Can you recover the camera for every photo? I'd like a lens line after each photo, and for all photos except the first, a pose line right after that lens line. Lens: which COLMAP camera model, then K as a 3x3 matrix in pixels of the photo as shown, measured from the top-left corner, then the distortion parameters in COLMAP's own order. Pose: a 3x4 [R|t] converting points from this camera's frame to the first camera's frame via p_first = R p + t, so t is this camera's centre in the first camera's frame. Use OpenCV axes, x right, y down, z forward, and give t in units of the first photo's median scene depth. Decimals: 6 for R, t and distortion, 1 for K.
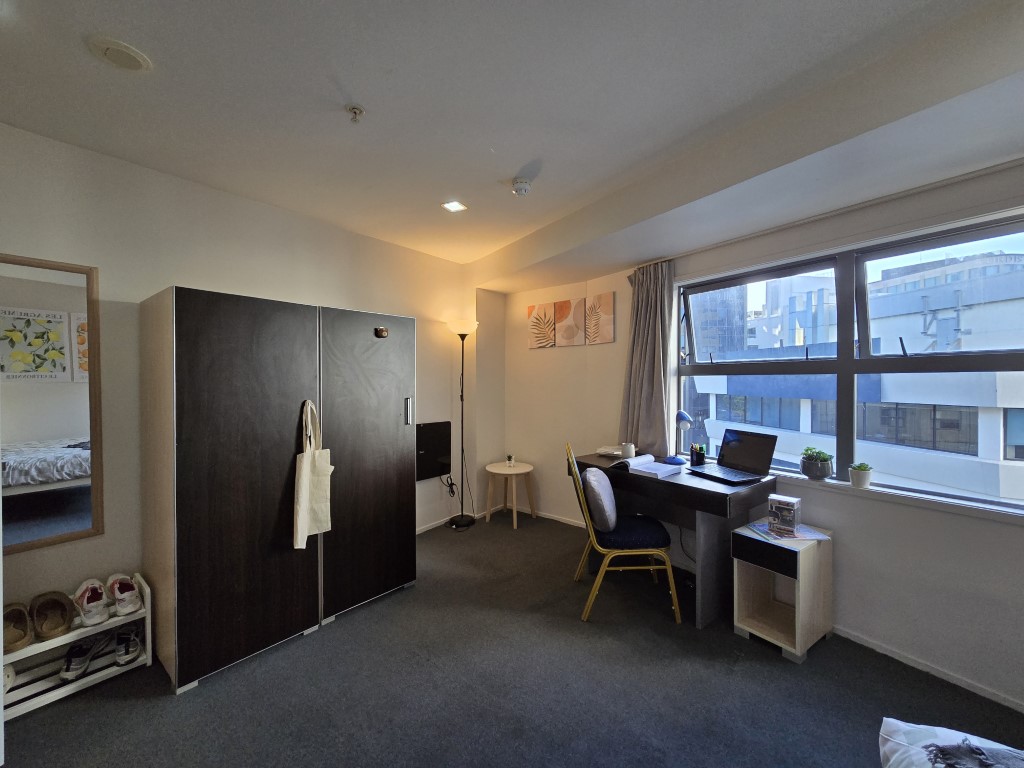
lens RADIAL K [[418.8, 0, 507.6], [0, 418.8, 385.6], [0, 0, 1]] dist [-0.002770, 0.000737]
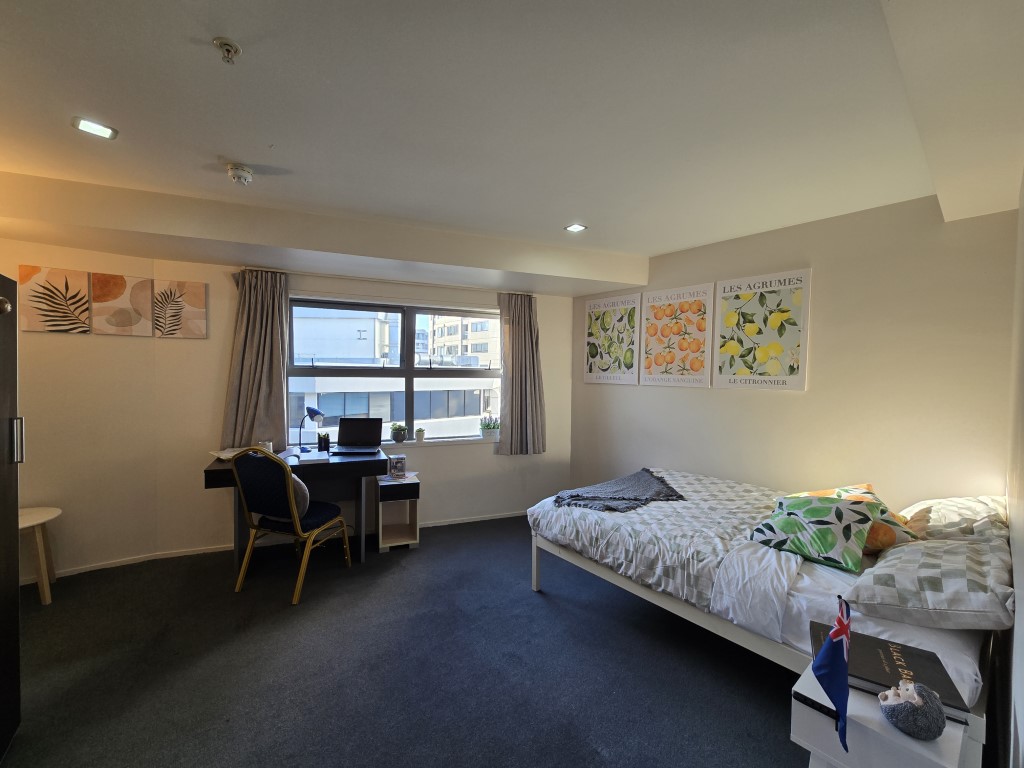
lens RADIAL K [[418.8, 0, 507.6], [0, 418.8, 385.6], [0, 0, 1]] dist [-0.002770, 0.000737]
pose [[0.206962, -0.021897, 0.978104, -0.586226], [0.000261, 0.999751, 0.022326, -0.024801], [-0.978349, -0.004365, 0.206916, 0.185344]]
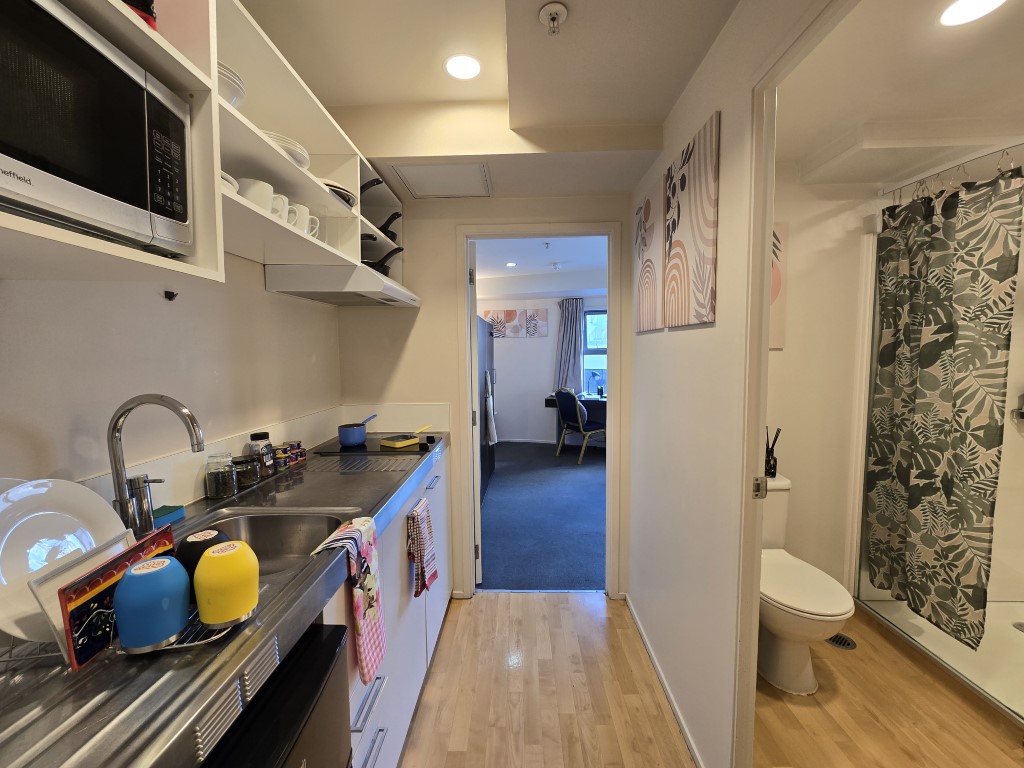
lens RADIAL K [[418.8, 0, 507.6], [0, 418.8, 385.6], [0, 0, 1]] dist [-0.002770, 0.000737]
pose [[0.811657, -0.053430, 0.581686, -1.108821], [0.017847, 0.997611, 0.066732, -0.016941], [-0.583862, -0.043782, 0.810672, -0.456727]]
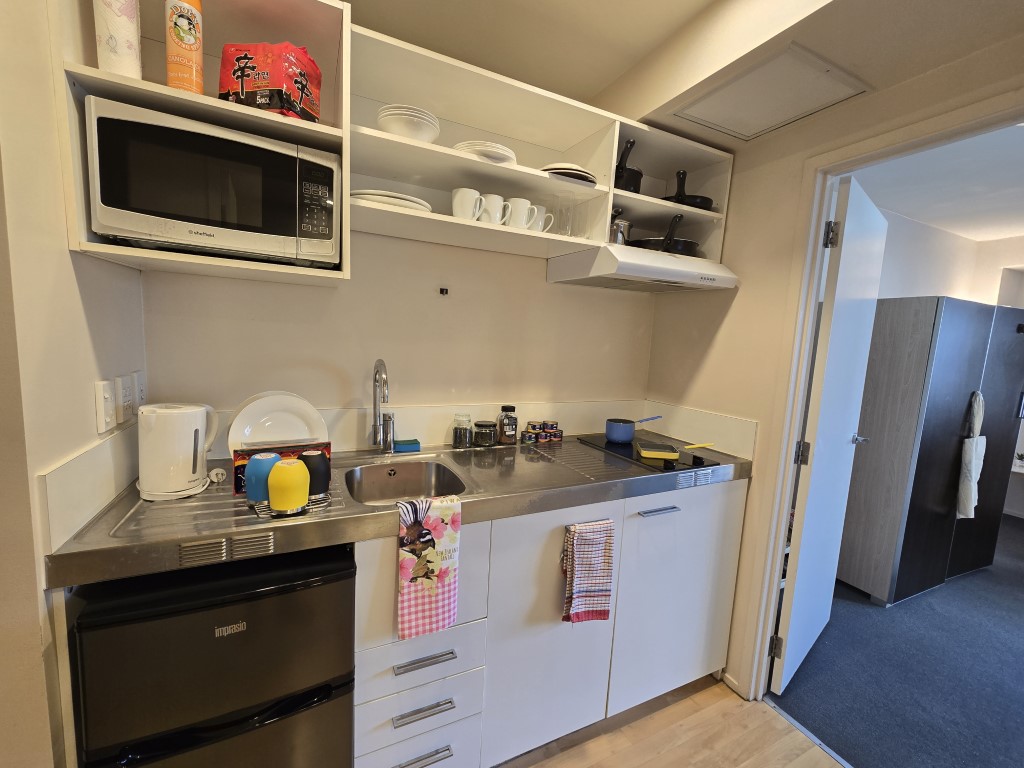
lens RADIAL K [[418.8, 0, 507.6], [0, 418.8, 385.6], [0, 0, 1]] dist [-0.002770, 0.000737]
pose [[0.893546, 0.096636, -0.438448, -0.802721], [-0.055281, 0.992811, 0.106158, -0.022523], [0.445555, -0.070619, 0.892465, -0.400564]]
